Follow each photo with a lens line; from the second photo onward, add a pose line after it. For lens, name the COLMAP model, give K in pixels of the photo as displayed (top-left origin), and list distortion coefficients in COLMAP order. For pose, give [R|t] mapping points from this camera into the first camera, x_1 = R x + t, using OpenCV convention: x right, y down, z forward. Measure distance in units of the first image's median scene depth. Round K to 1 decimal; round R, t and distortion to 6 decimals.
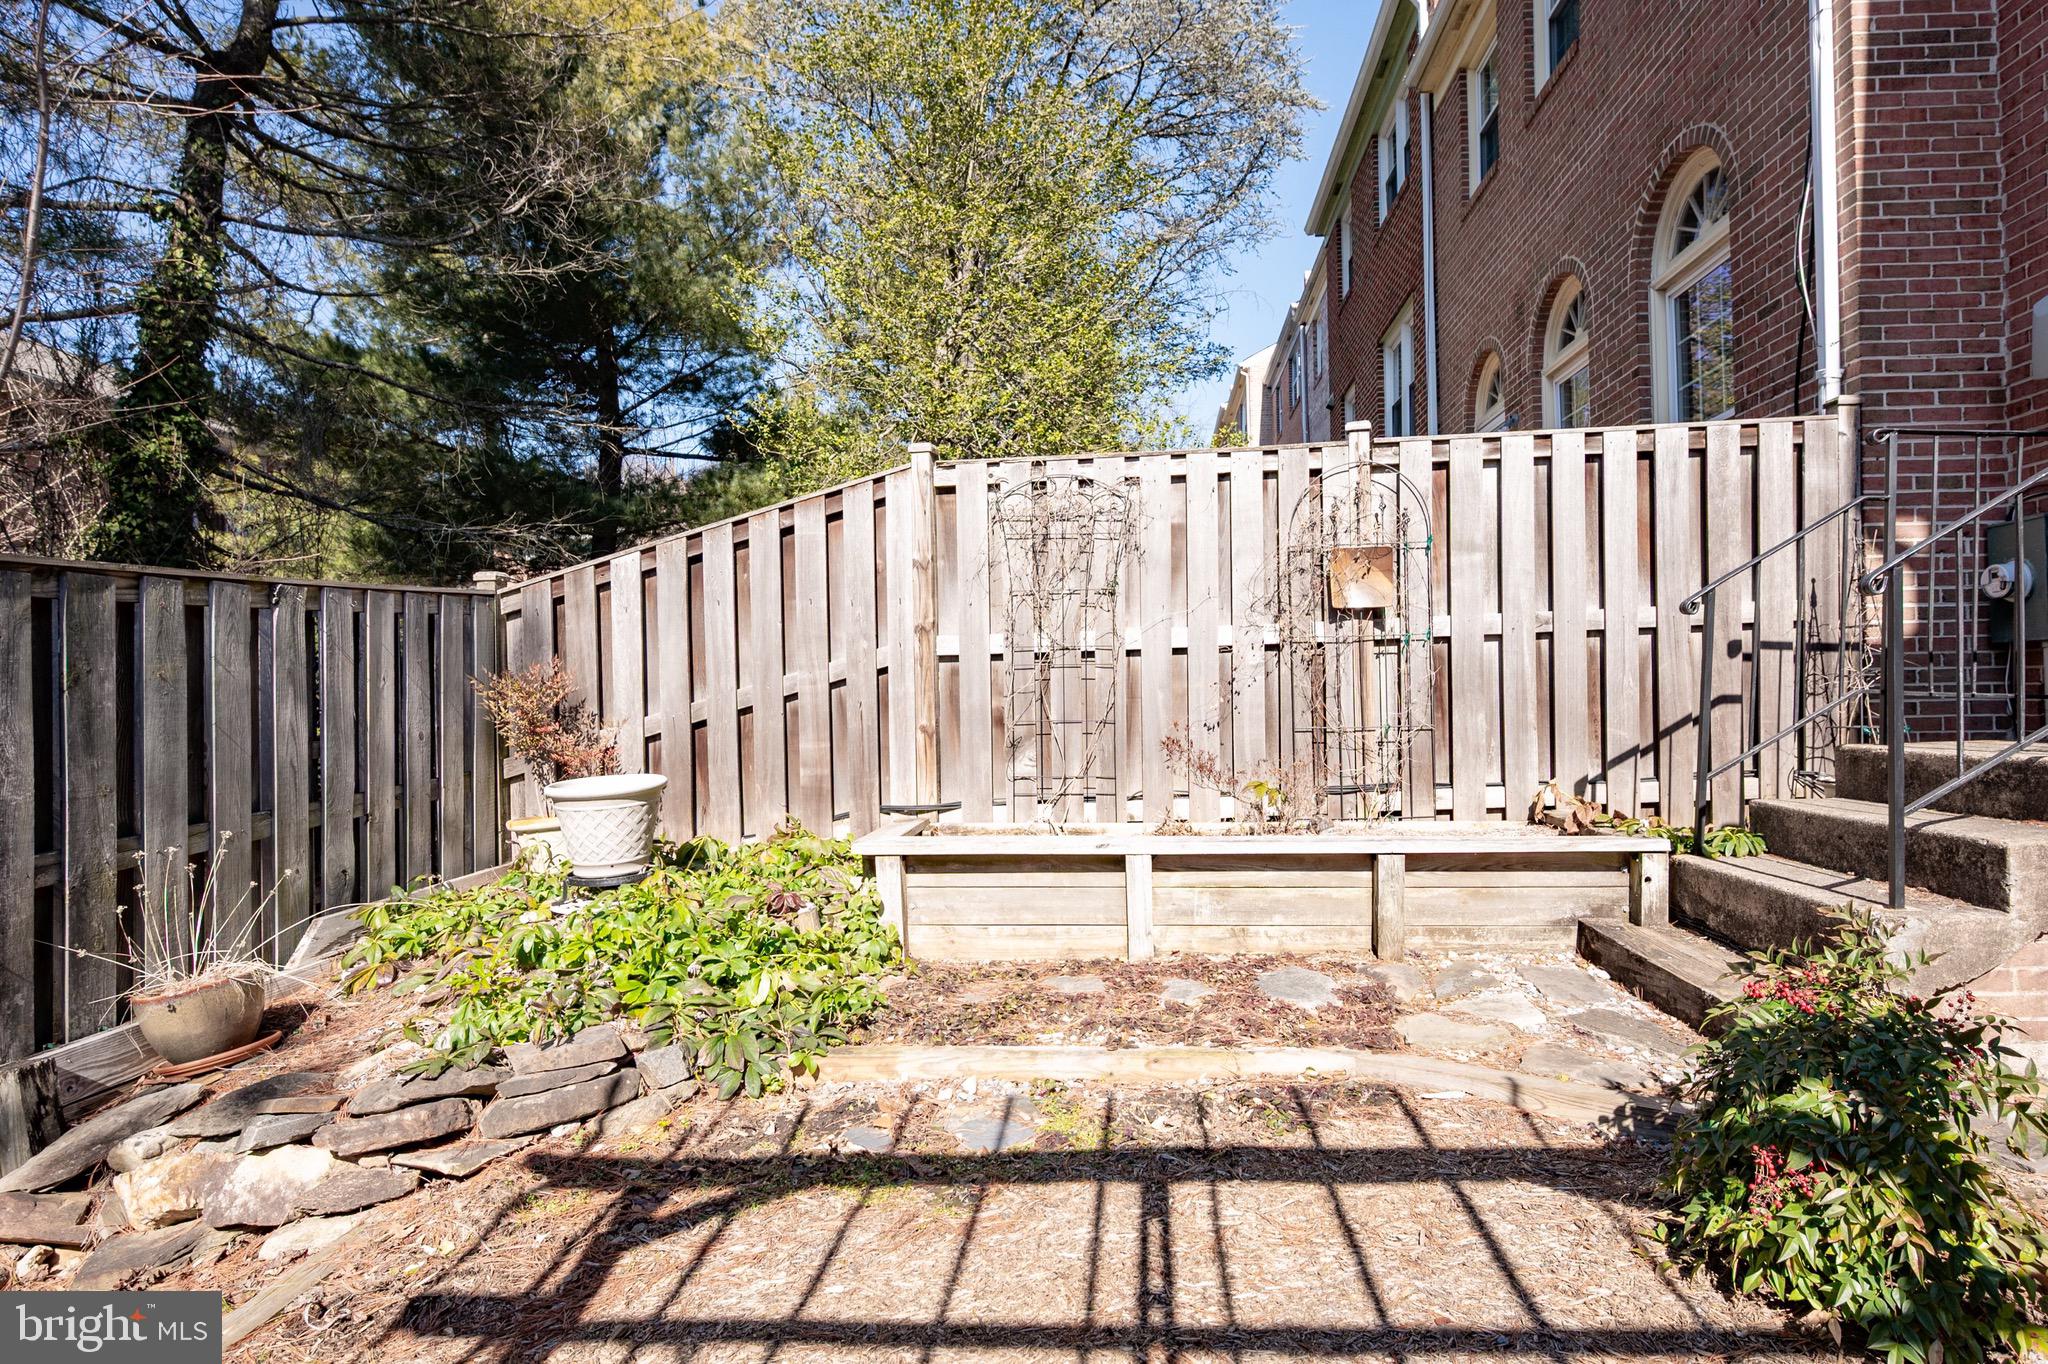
lens RADIAL K [[1138.2, 0, 1024.0], [0, 1138.2, 682.0], [0, 0, 1]] dist [-0.007108, -0.000839]
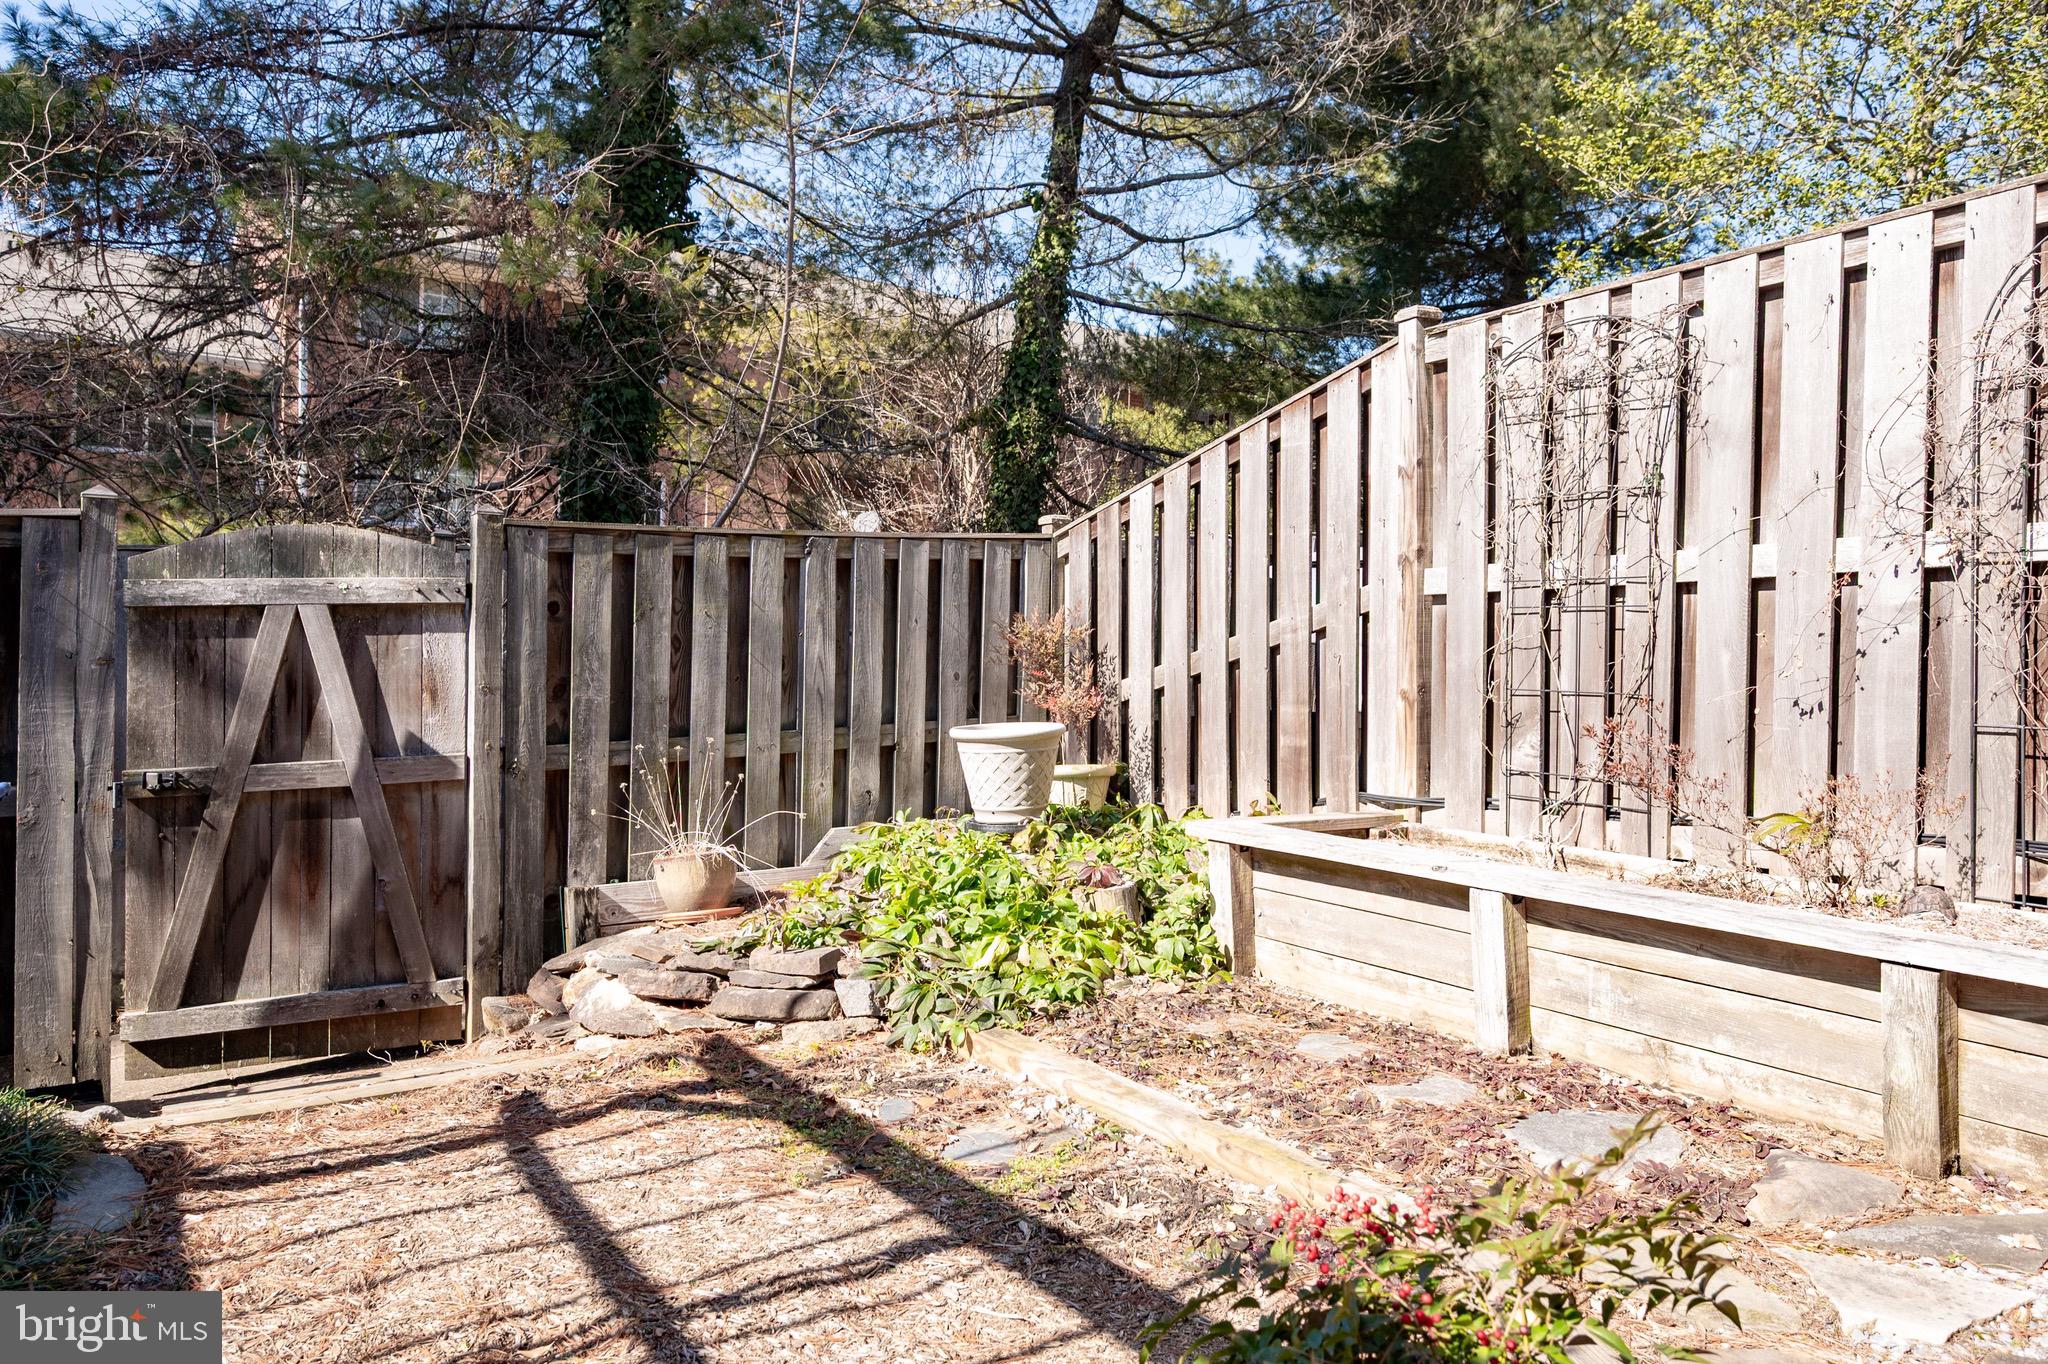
lens RADIAL K [[1447.1, 0, 1024.0], [0, 1447.1, 682.0], [0, 0, 1]] dist [0.003785, -0.001906]
pose [[0.572743, 0.037600, -0.818872, 0.550423], [-0.023627, 0.999290, 0.029359, 0.011338], [0.819394, 0.002532, 0.573225, 0.260119]]
